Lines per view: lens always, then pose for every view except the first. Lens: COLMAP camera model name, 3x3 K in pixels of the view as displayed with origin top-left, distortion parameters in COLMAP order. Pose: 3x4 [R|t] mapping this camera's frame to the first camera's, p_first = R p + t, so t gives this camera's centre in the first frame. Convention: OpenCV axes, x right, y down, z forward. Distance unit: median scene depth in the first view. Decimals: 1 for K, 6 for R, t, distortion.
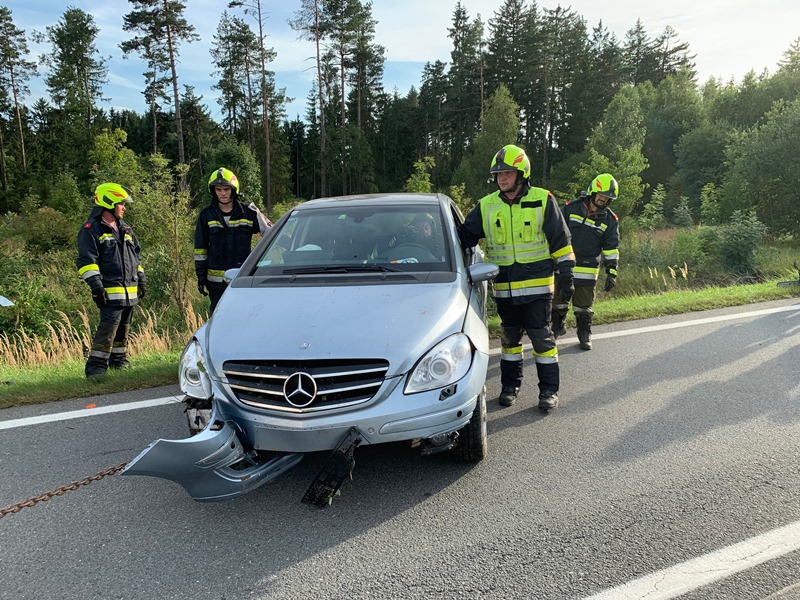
lens RADIAL K [[613.2, 0, 404.0], [0, 613.2, 298.9], [0, 0, 1]] dist [0.007827, 0.007235]
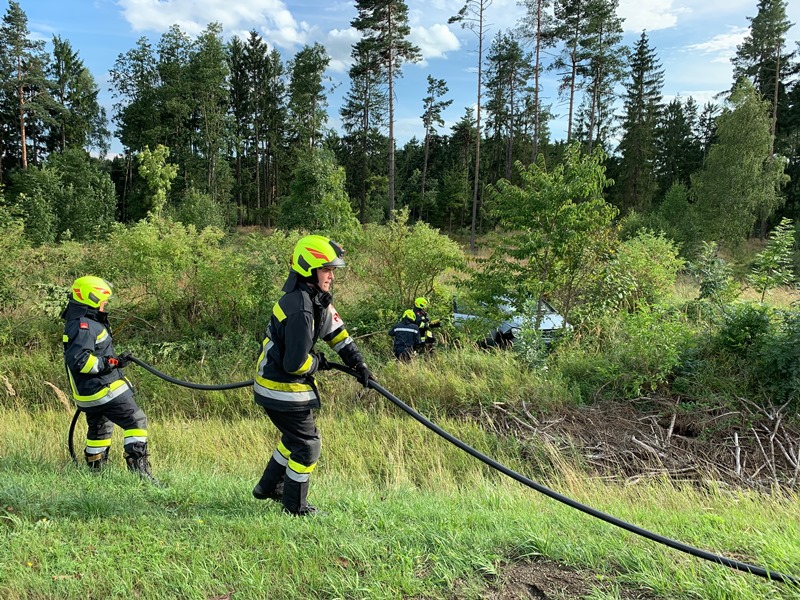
lens RADIAL K [[613.2, 0, 395.9], [0, 613.2, 299.3], [0, 0, 1]] dist [0.007827, 0.007235]
pose [[0.853077, 0.105264, -0.511058, 0.116546], [-0.122461, 0.992473, 0.000005, -0.019349], [0.507211, 0.062581, 0.859546, 0.092763]]
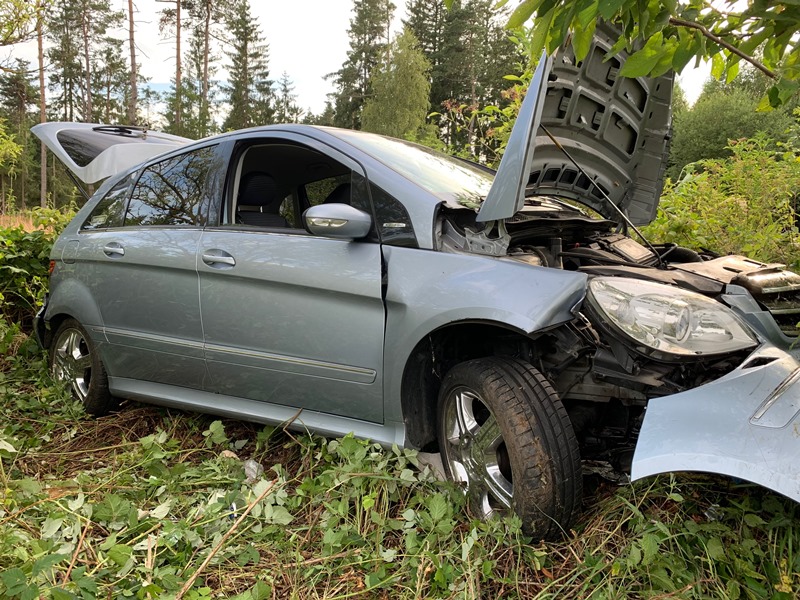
lens RADIAL K [[613.2, 0, 401.8], [0, 613.2, 293.8], [0, 0, 1]] dist [0.007827, 0.007235]
pose [[0.992880, 0.036635, 0.113344, 0.055456], [-0.028890, 0.997182, -0.069236, -0.014088], [-0.115561, 0.065468, 0.991140, 0.221042]]
